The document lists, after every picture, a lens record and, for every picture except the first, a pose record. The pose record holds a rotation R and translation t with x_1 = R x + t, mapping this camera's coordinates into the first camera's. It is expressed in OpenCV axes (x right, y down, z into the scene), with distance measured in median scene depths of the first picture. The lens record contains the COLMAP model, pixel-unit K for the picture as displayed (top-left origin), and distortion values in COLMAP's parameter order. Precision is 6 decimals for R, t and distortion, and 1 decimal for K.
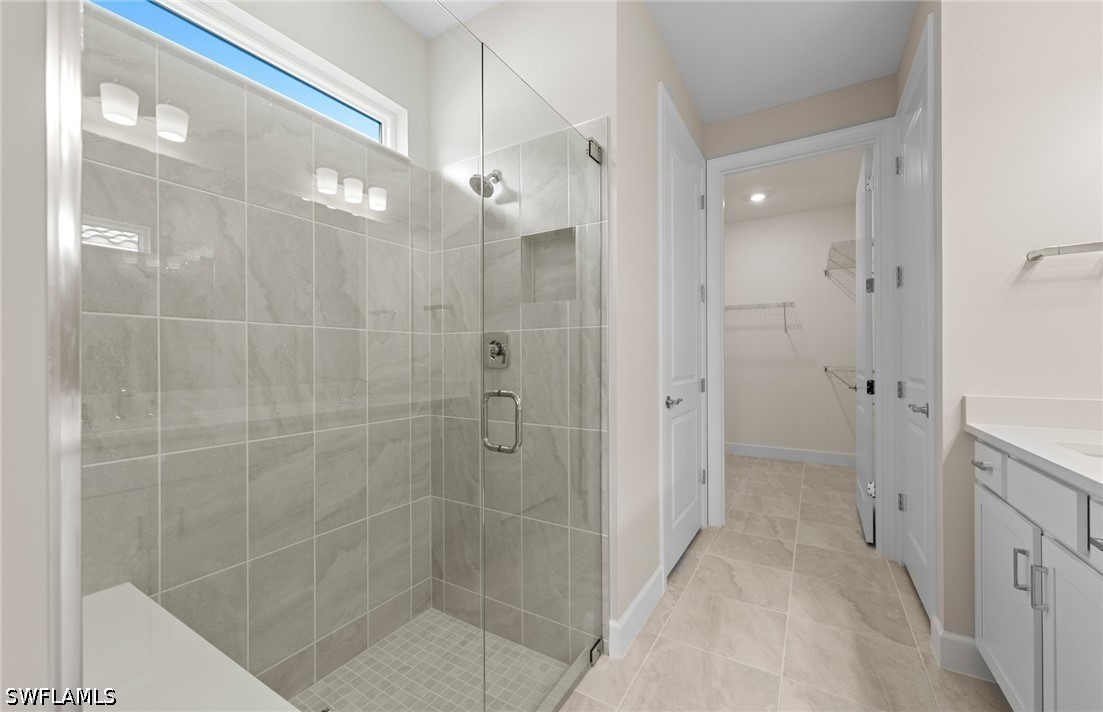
lens RADIAL K [[438.8, 0, 542.5], [0, 438.8, 358.3], [0, 0, 1]] dist [0.004039, 0.000166]
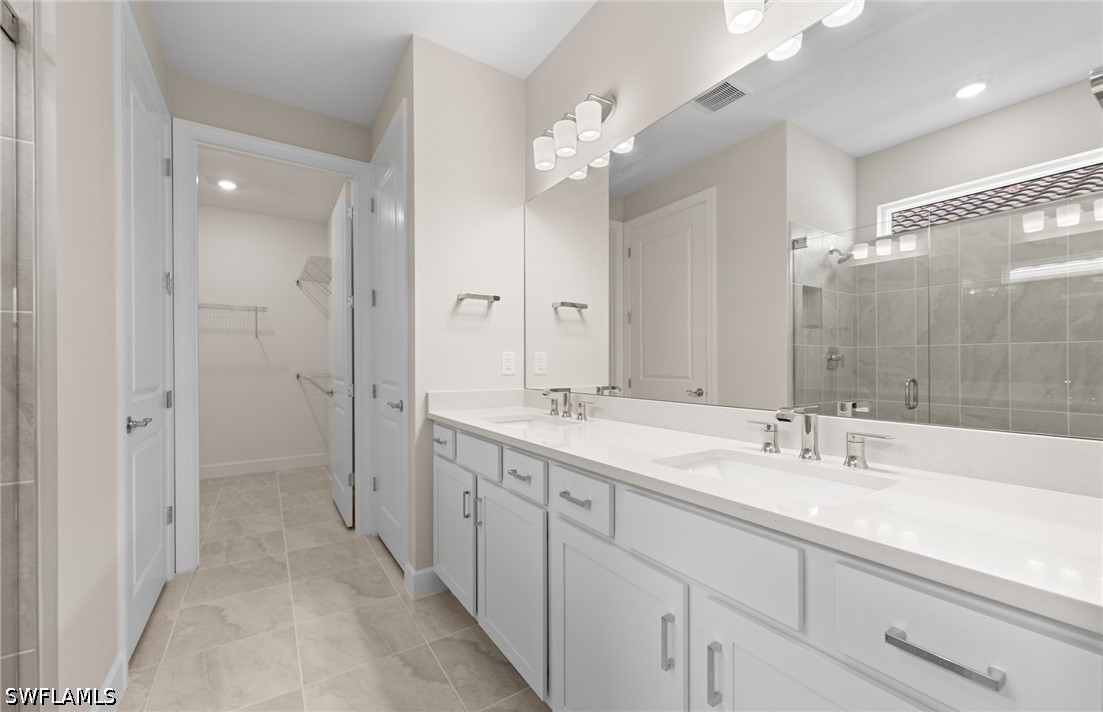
lens RADIAL K [[438.8, 0, 552.2], [0, 438.8, 366.5], [0, 0, 1]] dist [0.004039, 0.000166]
pose [[0.421869, -0.001590, 0.906655, -0.083987], [0.000862, 0.999999, 0.001352, 0.002281], [-0.906656, 0.000211, 0.421870, 0.053648]]
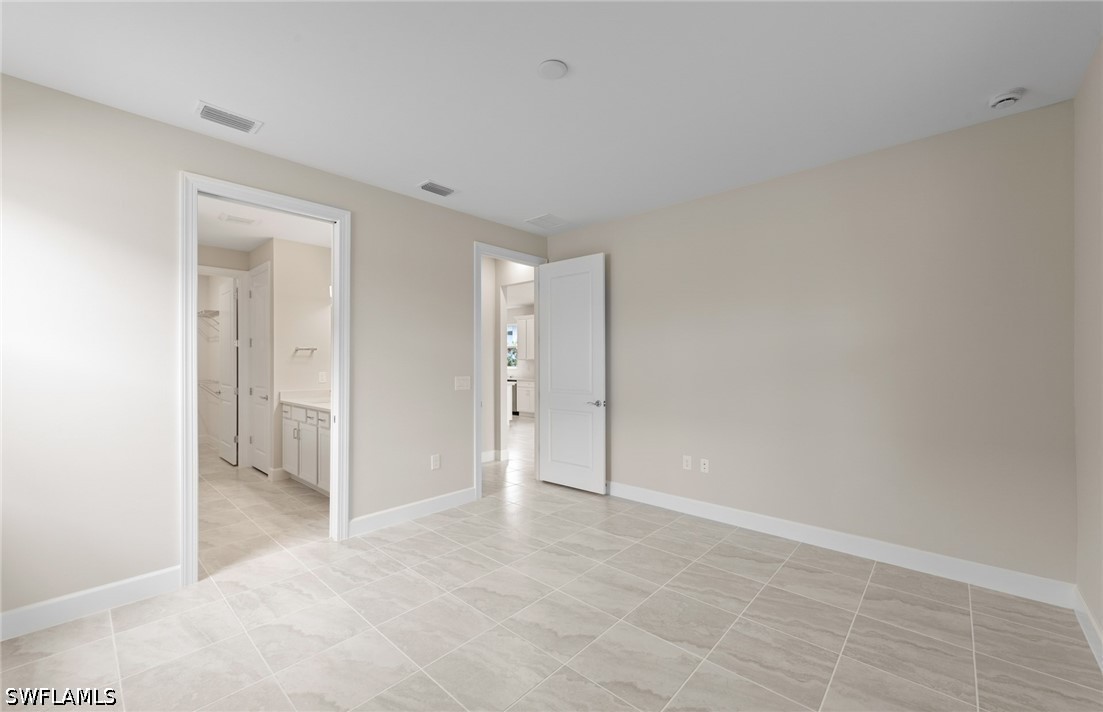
lens RADIAL K [[438.8, 0, 555.9], [0, 438.8, 362.0], [0, 0, 1]] dist [0.004039, 0.000166]
pose [[0.181740, 0.003416, 0.983341, -1.301342], [0.000035, 0.999994, -0.003480, -0.083496], [-0.983347, 0.000667, 0.181738, -1.108540]]
